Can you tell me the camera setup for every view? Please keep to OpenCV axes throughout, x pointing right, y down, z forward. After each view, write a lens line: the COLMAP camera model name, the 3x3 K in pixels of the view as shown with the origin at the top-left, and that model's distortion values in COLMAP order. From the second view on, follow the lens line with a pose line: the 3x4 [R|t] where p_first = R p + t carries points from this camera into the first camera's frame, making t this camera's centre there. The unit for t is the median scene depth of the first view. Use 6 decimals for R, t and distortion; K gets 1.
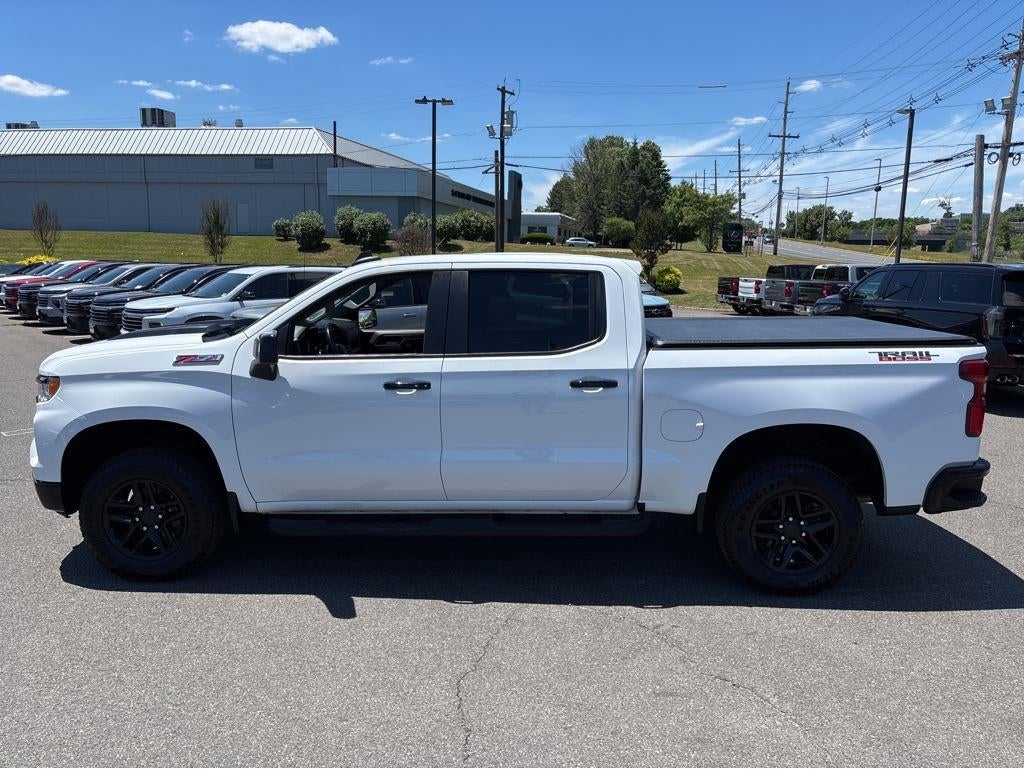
lens RADIAL K [[782.3, 0, 511.3], [0, 782.3, 381.4], [0, 0, 1]] dist [0.001495, -0.002428]
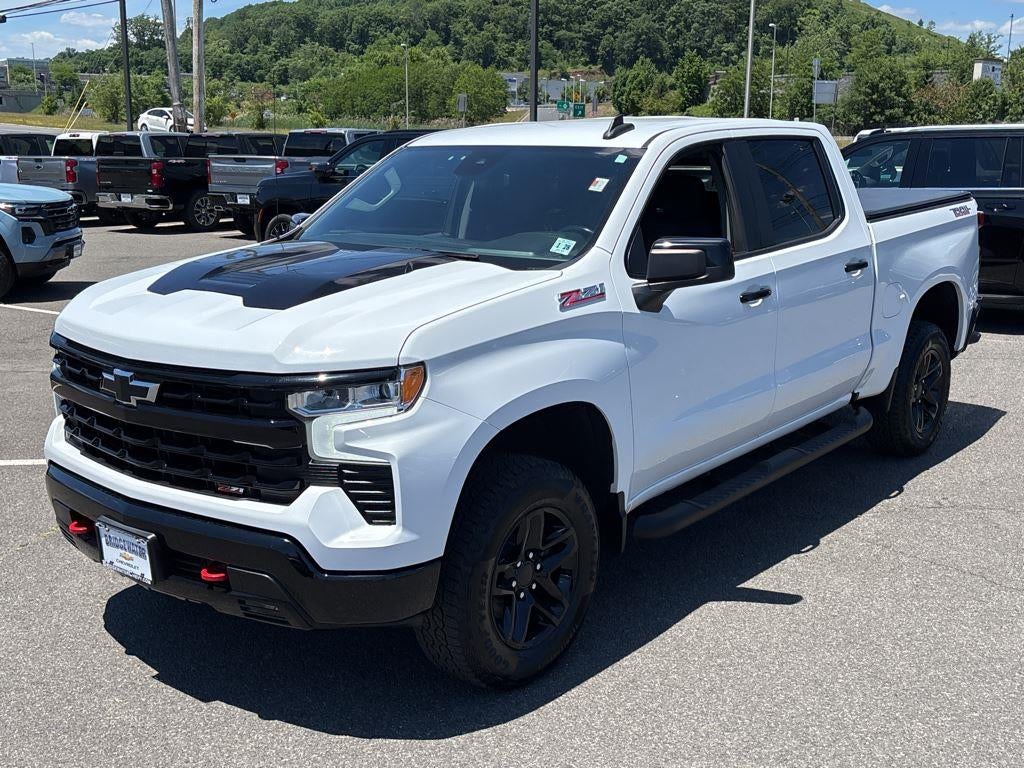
lens RADIAL K [[1143.8, 0, 498.8], [0, 1143.8, 384.8], [0, 0, 1]] dist [0.203629, -0.634980]
pose [[0.603913, -0.182341, 0.775913, -1.151027], [0.131507, 0.982934, 0.128636, -0.083787], [-0.786127, 0.024353, 0.617586, 0.486101]]
